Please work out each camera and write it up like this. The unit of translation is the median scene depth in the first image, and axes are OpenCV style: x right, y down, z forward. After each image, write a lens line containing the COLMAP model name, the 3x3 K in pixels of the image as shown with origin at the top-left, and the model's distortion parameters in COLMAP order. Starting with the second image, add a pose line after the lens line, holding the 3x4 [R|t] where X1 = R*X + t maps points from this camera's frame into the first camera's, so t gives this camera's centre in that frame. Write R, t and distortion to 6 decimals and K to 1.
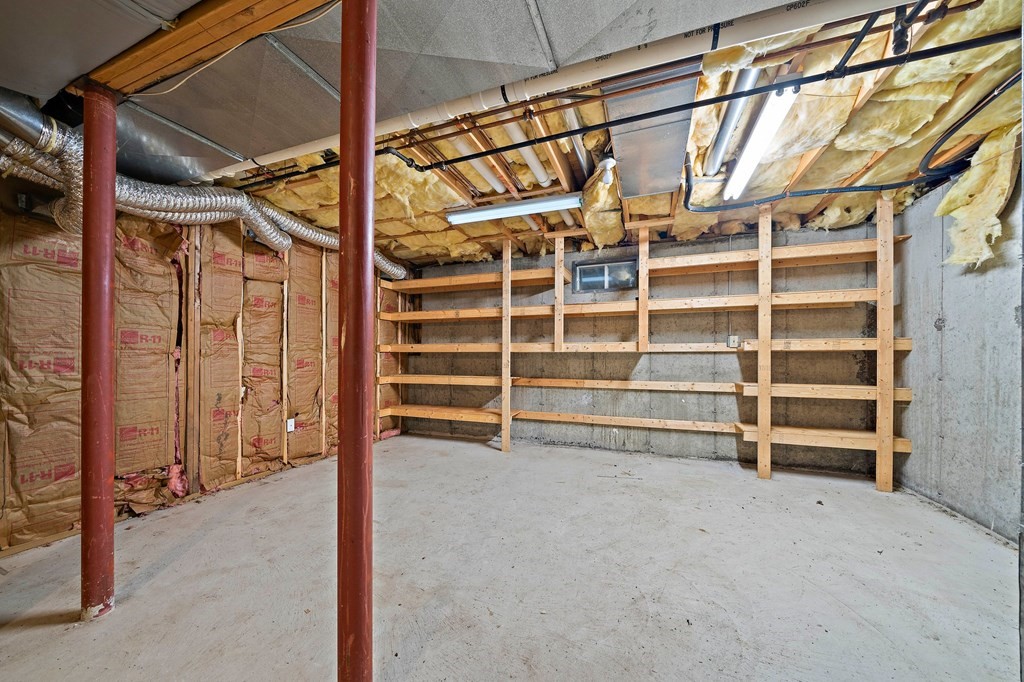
lens RADIAL K [[360.5, 0, 511.4], [0, 360.5, 356.1], [0, 0, 1]] dist [0.000408, 0.000061]
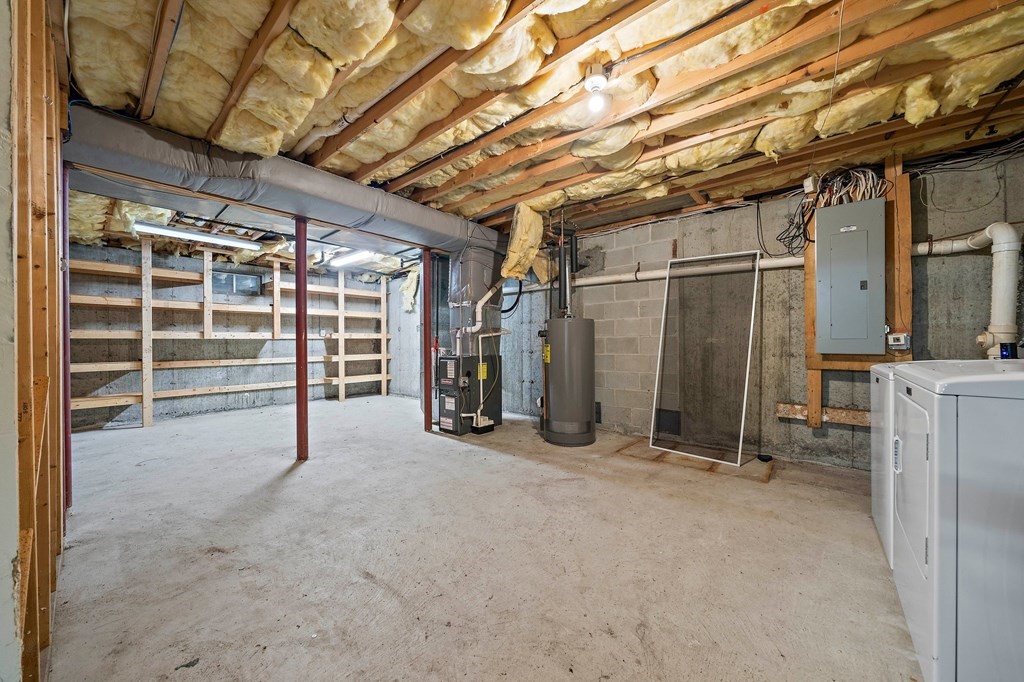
lens RADIAL K [[357.6, 0, 512.0], [0, 357.6, 341.0], [0, 0, 1]] dist [-0.000268, 0.000001]
pose [[0.331477, -0.003430, 0.943457, -0.724863], [0.005119, 0.999985, 0.001837, -0.000018], [-0.943449, 0.004220, 0.331490, -0.468688]]
